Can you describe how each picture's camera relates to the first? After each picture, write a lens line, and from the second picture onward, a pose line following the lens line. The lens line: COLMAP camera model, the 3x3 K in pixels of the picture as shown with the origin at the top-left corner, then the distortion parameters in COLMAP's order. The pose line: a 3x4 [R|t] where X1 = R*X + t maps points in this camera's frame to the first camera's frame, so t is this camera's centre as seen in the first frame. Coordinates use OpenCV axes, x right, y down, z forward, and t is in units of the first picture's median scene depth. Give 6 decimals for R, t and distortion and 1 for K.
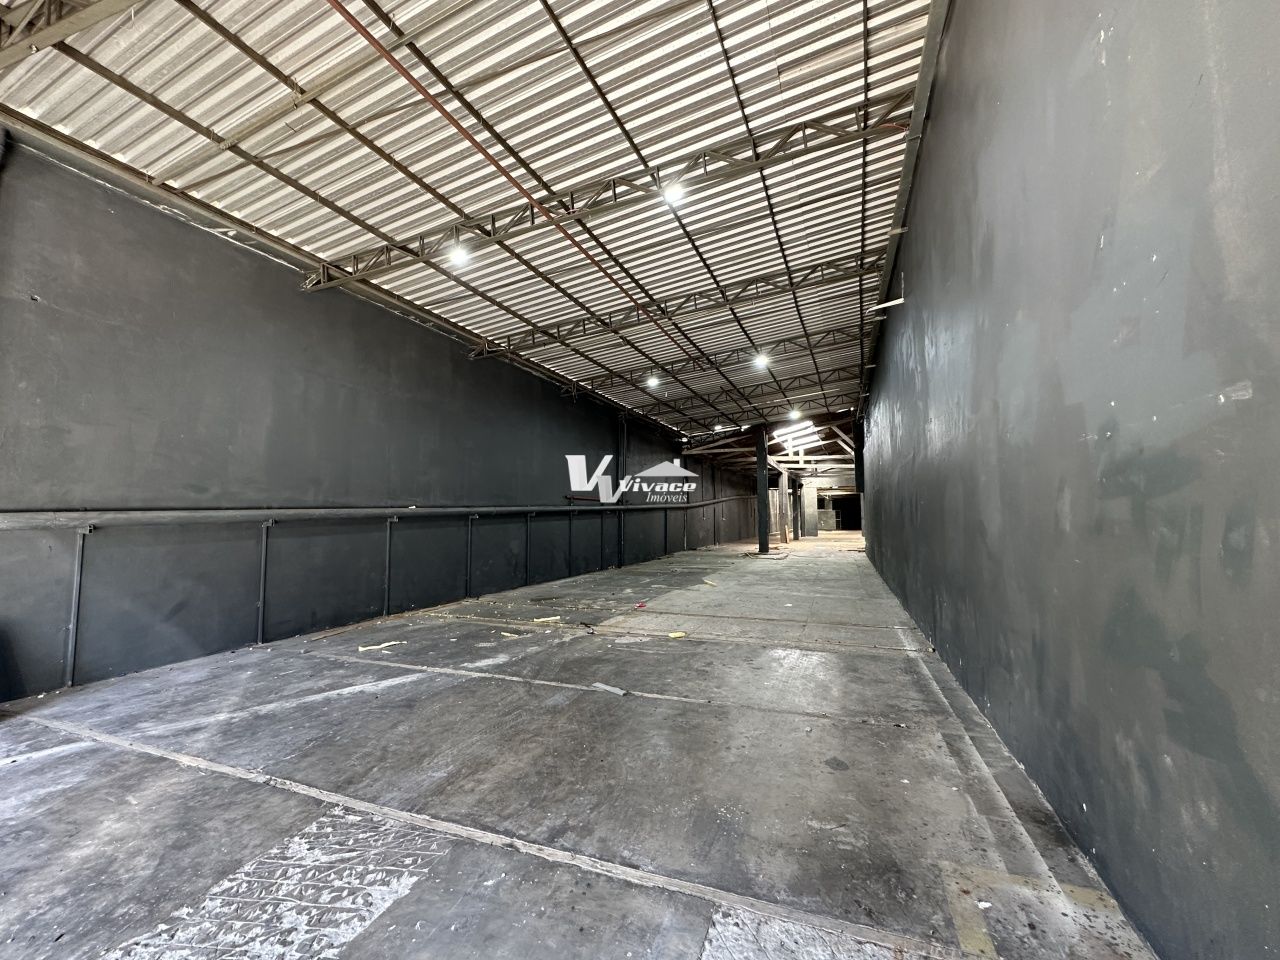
lens RADIAL K [[510.3, 0, 639.9], [0, 510.3, 479.6], [0, 0, 1]] dist [-0.006680, 0.001259]
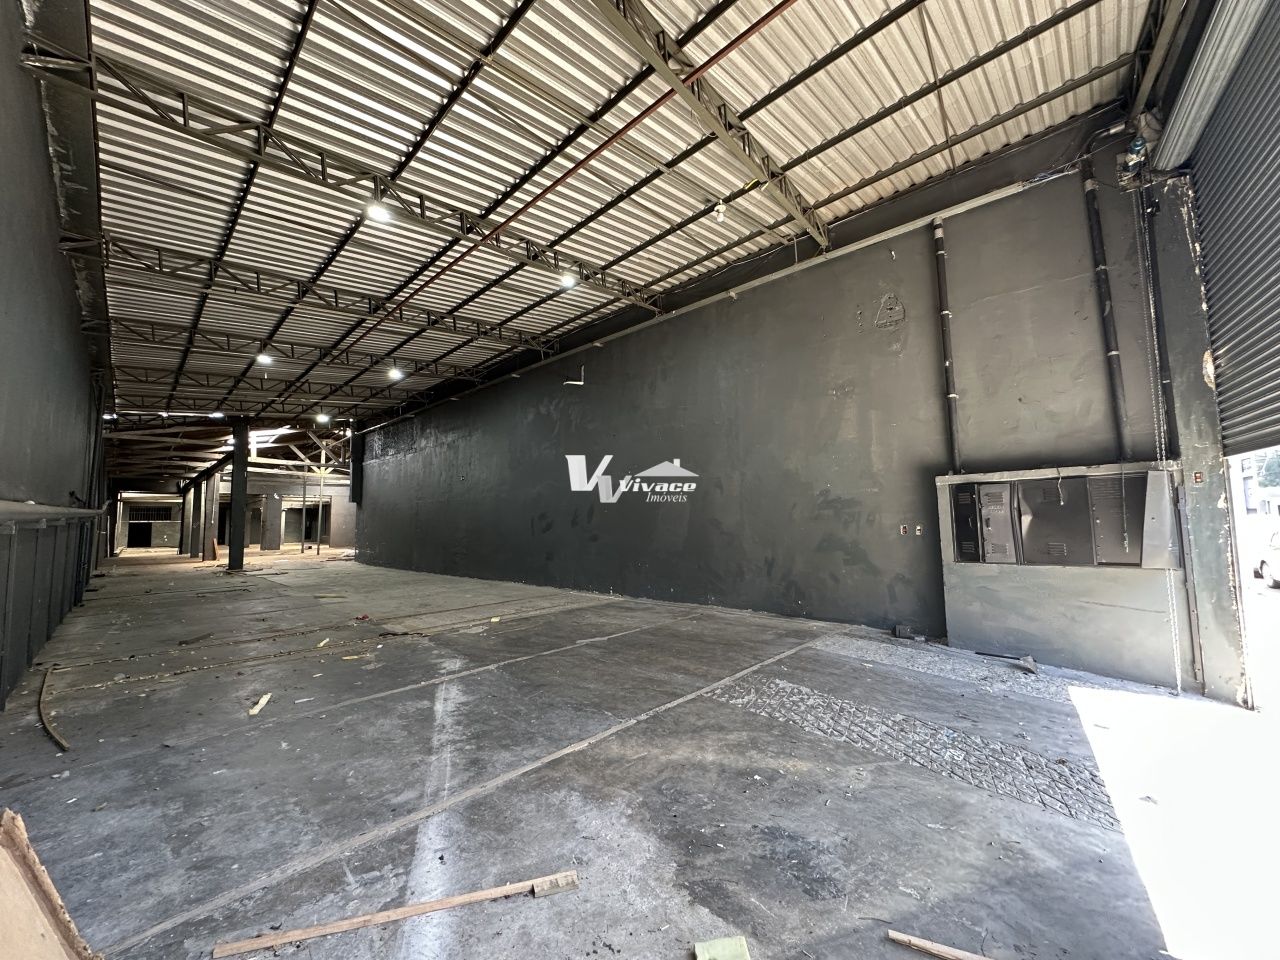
lens RADIAL K [[510.3, 0, 639.0], [0, 510.3, 479.5], [0, 0, 1]] dist [-0.006680, 0.001259]
pose [[0.372672, 0.077236, 0.924743, -1.302471], [-0.053942, 0.996648, -0.061503, 0.050059], [-0.926394, -0.026962, 0.375590, 0.360378]]
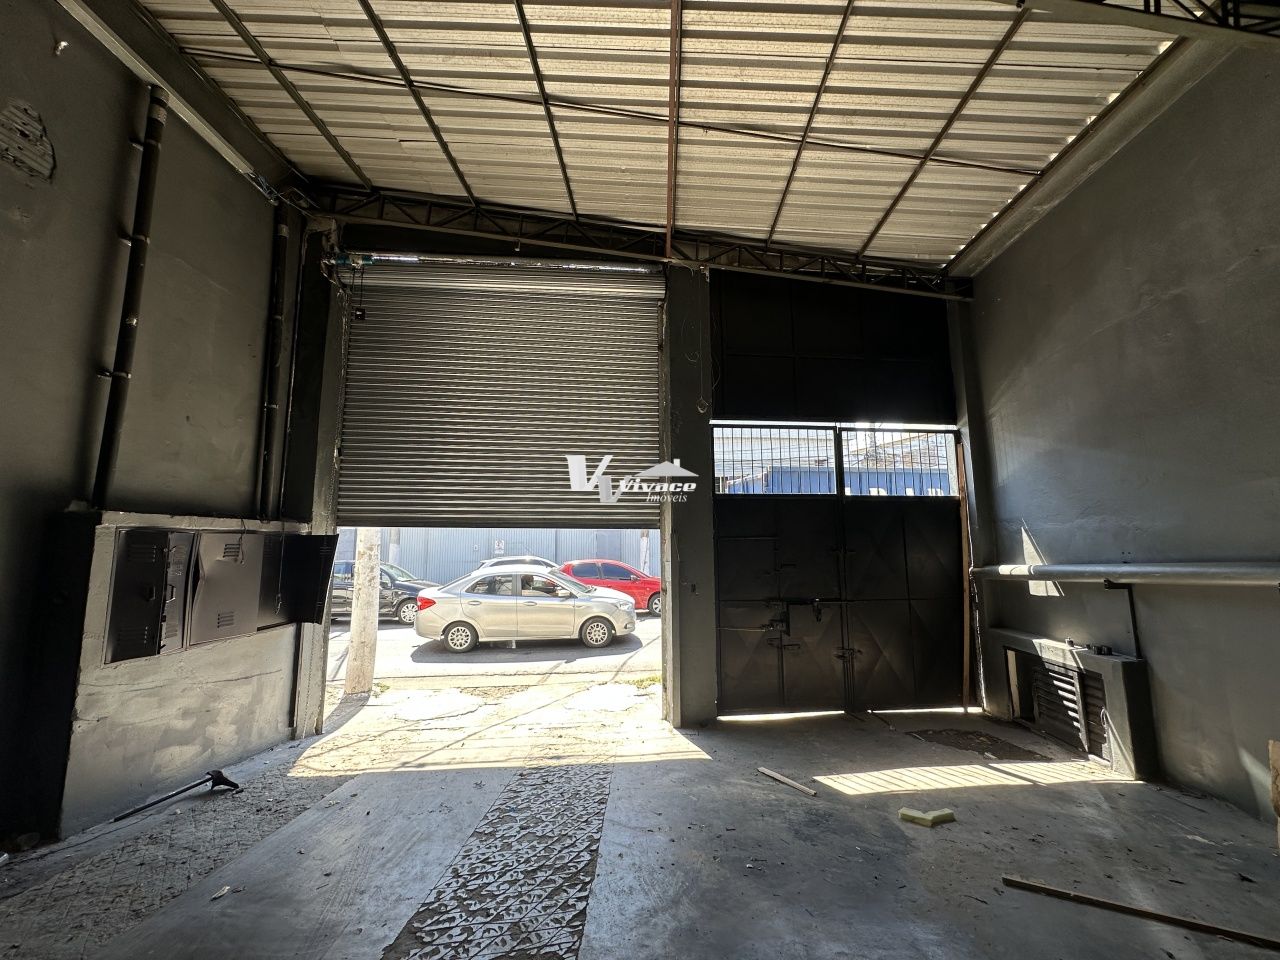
lens RADIAL K [[510.3, 0, 637.1], [0, 510.3, 479.0], [0, 0, 1]] dist [-0.006680, 0.001259]
pose [[-0.940908, -0.030226, -0.337312, -0.249558], [0.037553, 0.980555, -0.192618, 0.039590], [0.336575, -0.193903, -0.921477, 1.069779]]
